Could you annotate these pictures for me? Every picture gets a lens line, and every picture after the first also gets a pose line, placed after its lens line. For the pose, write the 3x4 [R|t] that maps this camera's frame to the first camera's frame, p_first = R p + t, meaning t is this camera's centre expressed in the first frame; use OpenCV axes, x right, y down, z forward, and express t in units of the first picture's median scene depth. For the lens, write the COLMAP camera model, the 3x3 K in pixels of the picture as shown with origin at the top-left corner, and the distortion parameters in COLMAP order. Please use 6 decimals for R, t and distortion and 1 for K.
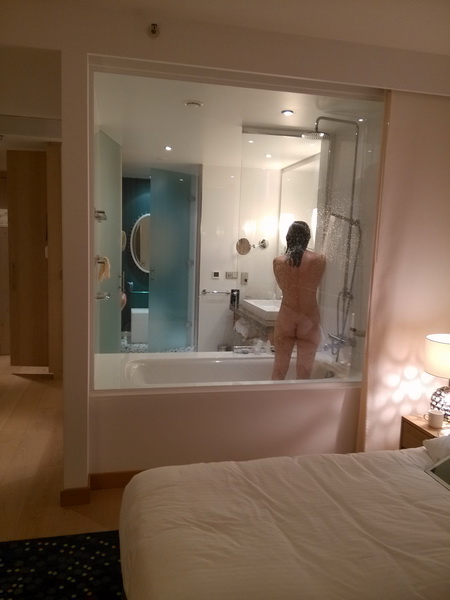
lens RADIAL K [[462.9, 0, 224.8], [0, 462.9, 299.5], [0, 0, 1]] dist [0.034788, -0.001165]
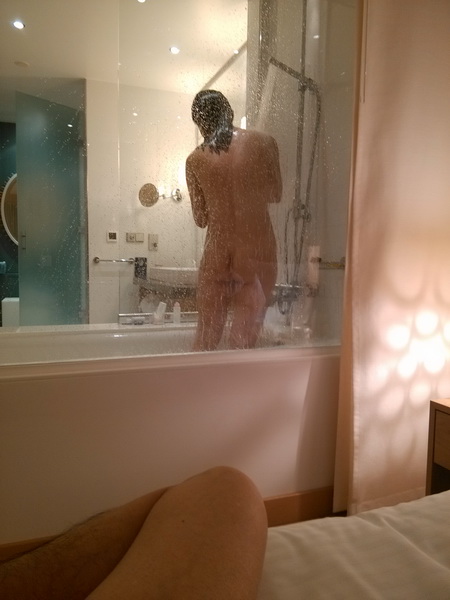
lens RADIAL K [[462.9, 0, 225.7], [0, 462.9, 300.5], [0, 0, 1]] dist [0.034788, -0.001165]
pose [[0.989349, -0.032501, 0.141885, 0.091300], [0.037388, 0.998791, -0.031916, 0.137917], [-0.140676, 0.036881, 0.989368, 0.489898]]
